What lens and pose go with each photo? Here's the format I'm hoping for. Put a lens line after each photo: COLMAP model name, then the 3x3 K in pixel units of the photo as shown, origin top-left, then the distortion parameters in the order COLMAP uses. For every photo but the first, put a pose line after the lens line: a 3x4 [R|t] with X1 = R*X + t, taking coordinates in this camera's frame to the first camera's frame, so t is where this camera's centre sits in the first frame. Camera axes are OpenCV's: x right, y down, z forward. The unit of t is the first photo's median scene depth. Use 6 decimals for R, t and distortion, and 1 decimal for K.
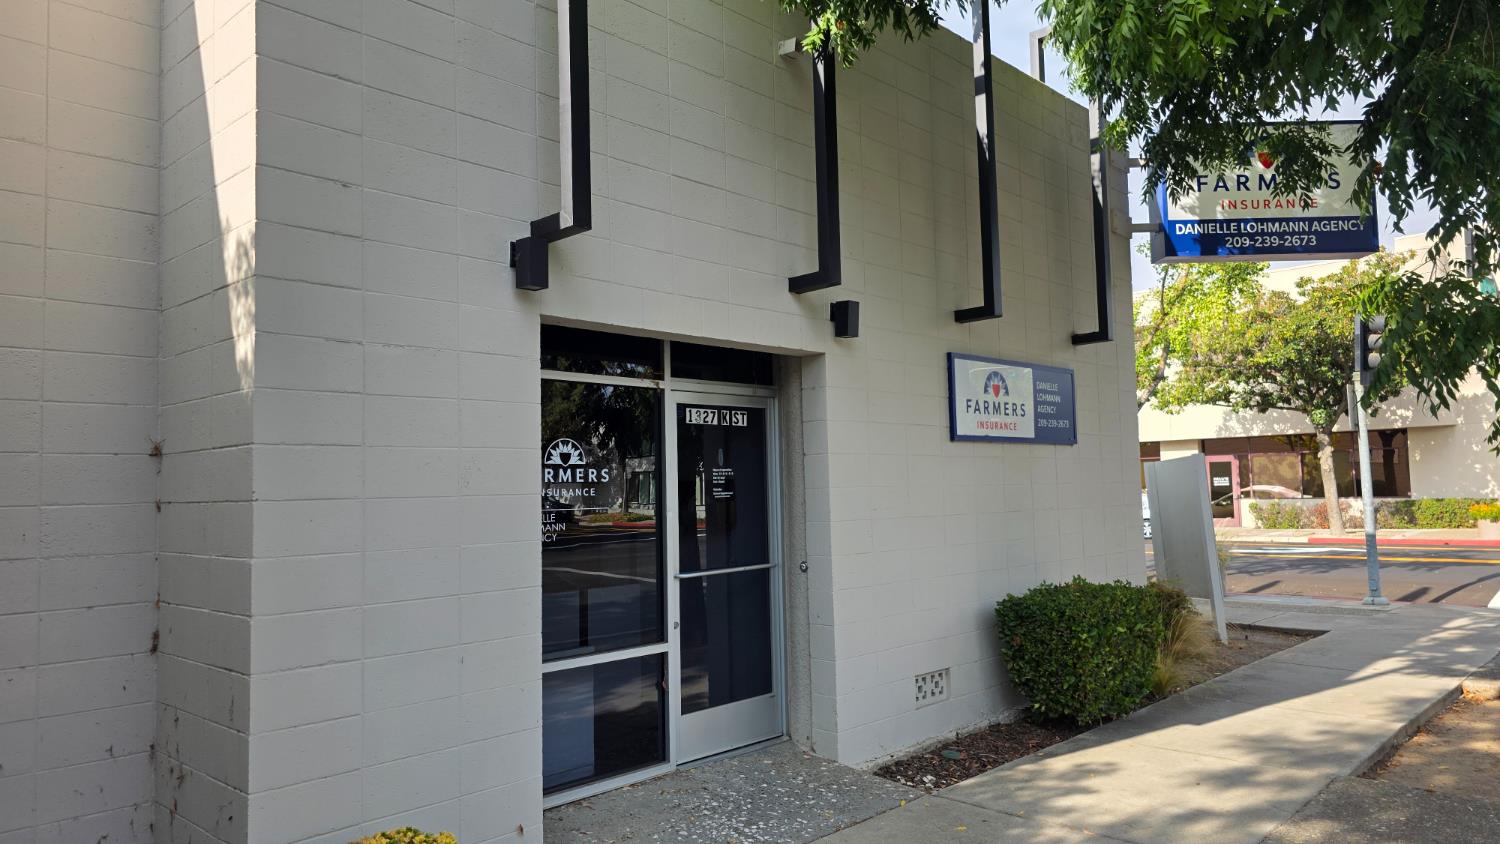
lens RADIAL K [[994.2, 0, 719.3], [0, 994.2, 422.7], [0, 0, 1]] dist [0.030217, -0.000902]
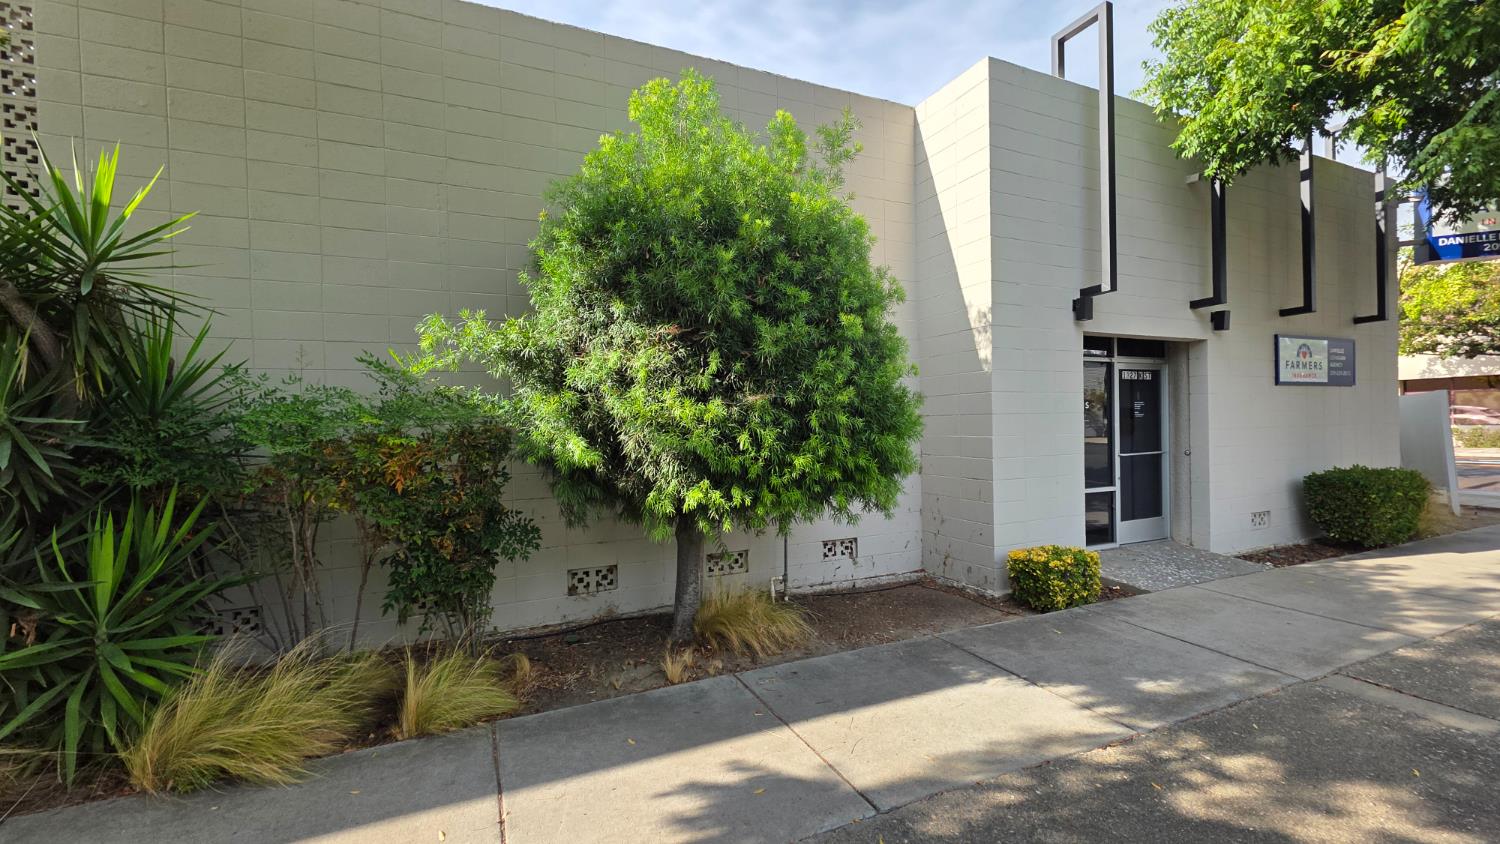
lens RADIAL K [[595.3, 0, 719.0], [0, 595.3, 428.8], [0, 0, 1]] dist [-0.000398, -0.000015]
pose [[0.926523, 0.006895, -0.376176, -0.284399], [0.024116, 0.996688, 0.077668, -0.010177], [0.375465, -0.081033, 0.923287, -0.350861]]
